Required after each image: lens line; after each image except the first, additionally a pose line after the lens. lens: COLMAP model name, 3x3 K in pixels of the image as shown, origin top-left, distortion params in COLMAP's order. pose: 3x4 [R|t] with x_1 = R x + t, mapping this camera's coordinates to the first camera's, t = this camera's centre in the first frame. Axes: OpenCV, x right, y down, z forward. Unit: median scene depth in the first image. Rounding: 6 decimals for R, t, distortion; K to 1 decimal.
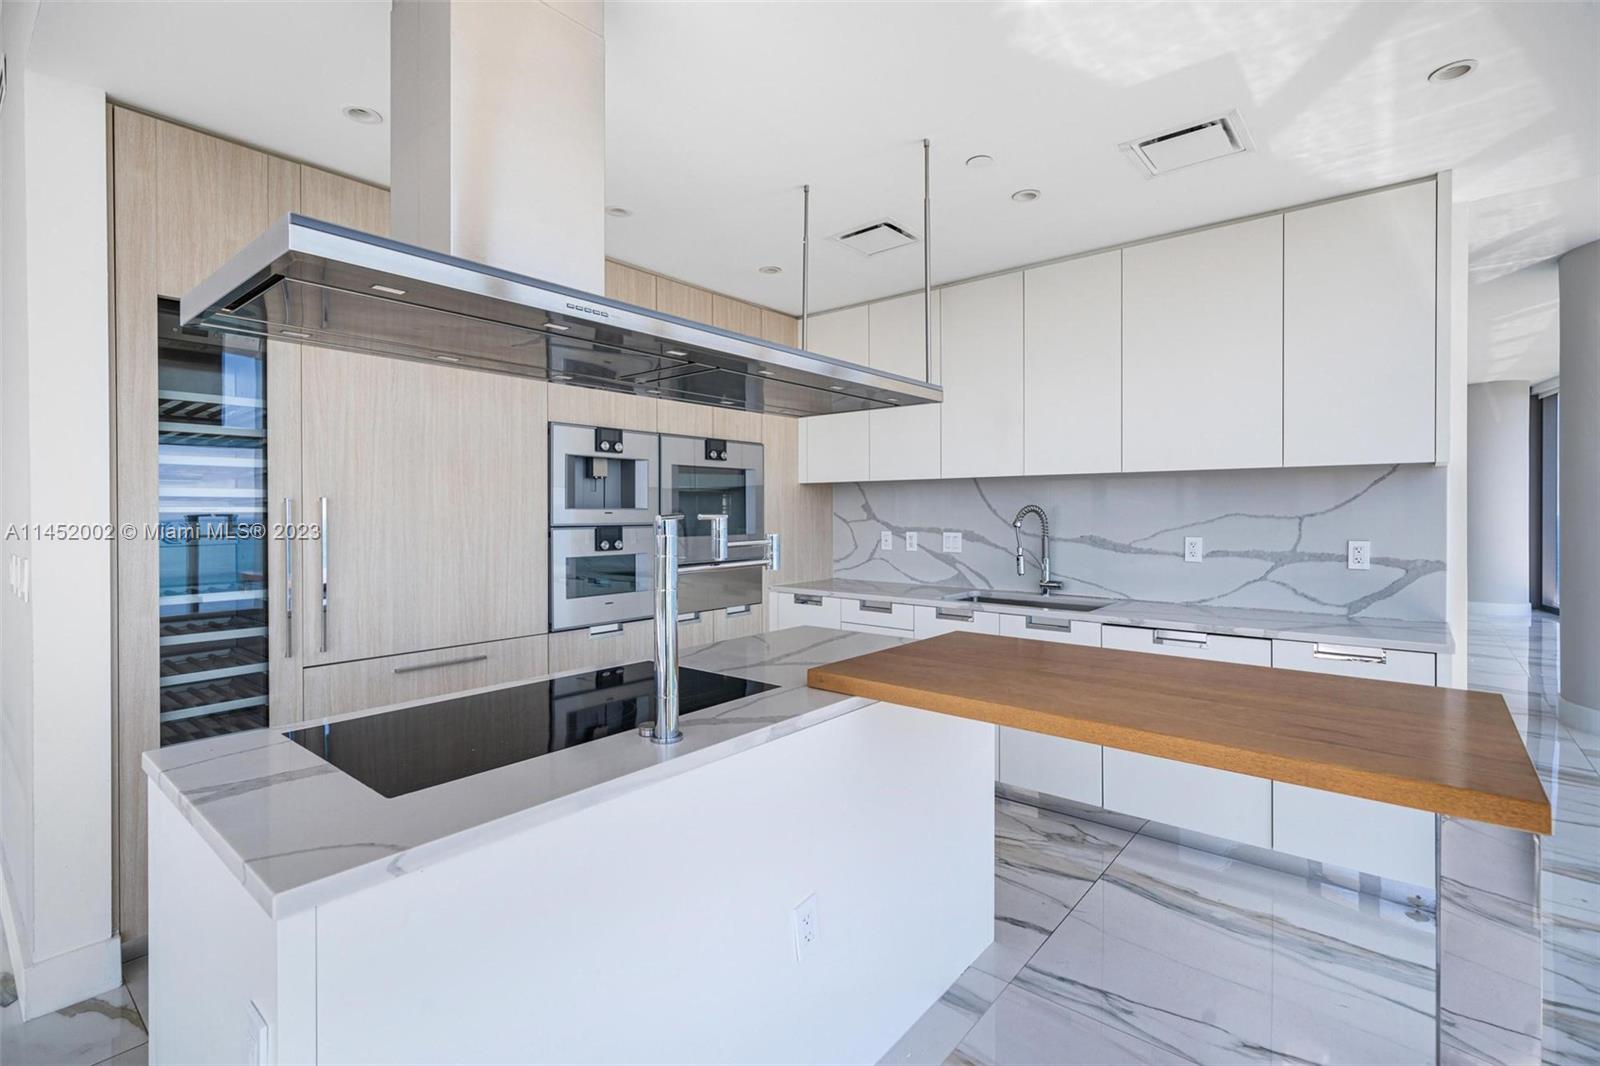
lens RADIAL K [[708.5, 0, 813.9], [0, 708.5, 518.6], [0, 0, 1]] dist [-0.003523, 0.000405]
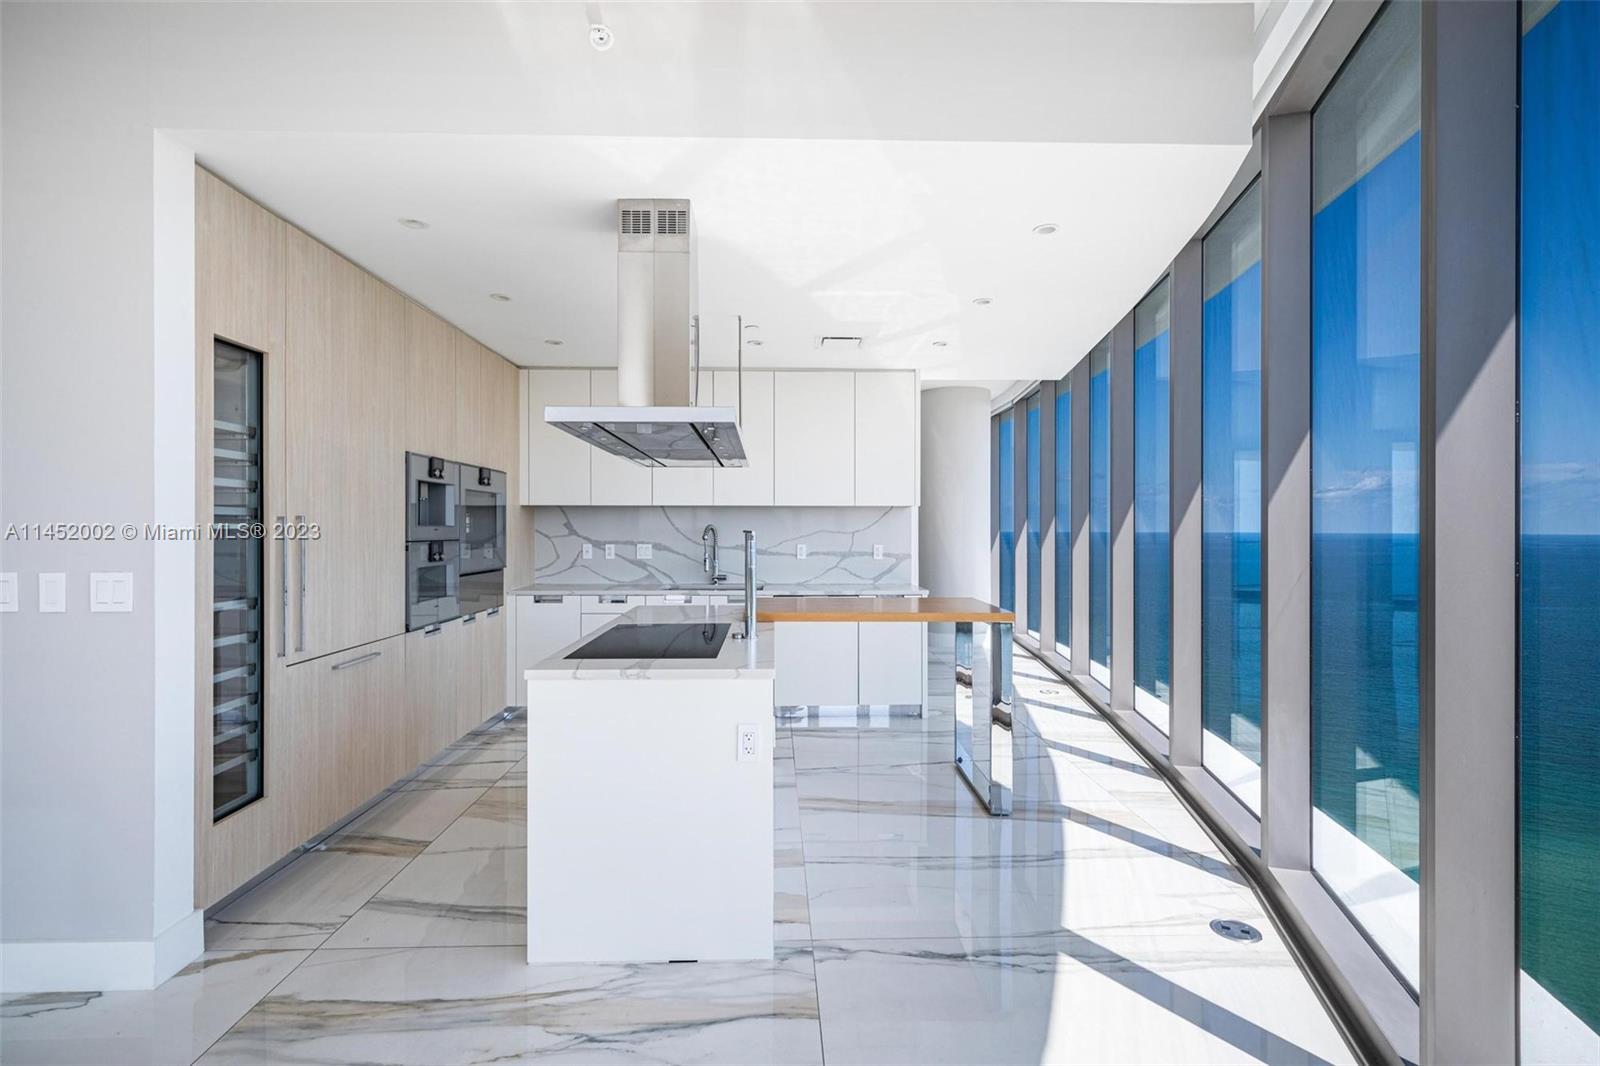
lens RADIAL K [[708.5, 0, 790.5], [0, 708.5, 531.8], [0, 0, 1]] dist [-0.003523, 0.000405]
pose [[0.757206, -0.001081, 0.653176, -0.596966], [0.004375, 0.999985, -0.003417, 0.001789], [-0.653162, 0.005445, 0.757199, -0.271311]]
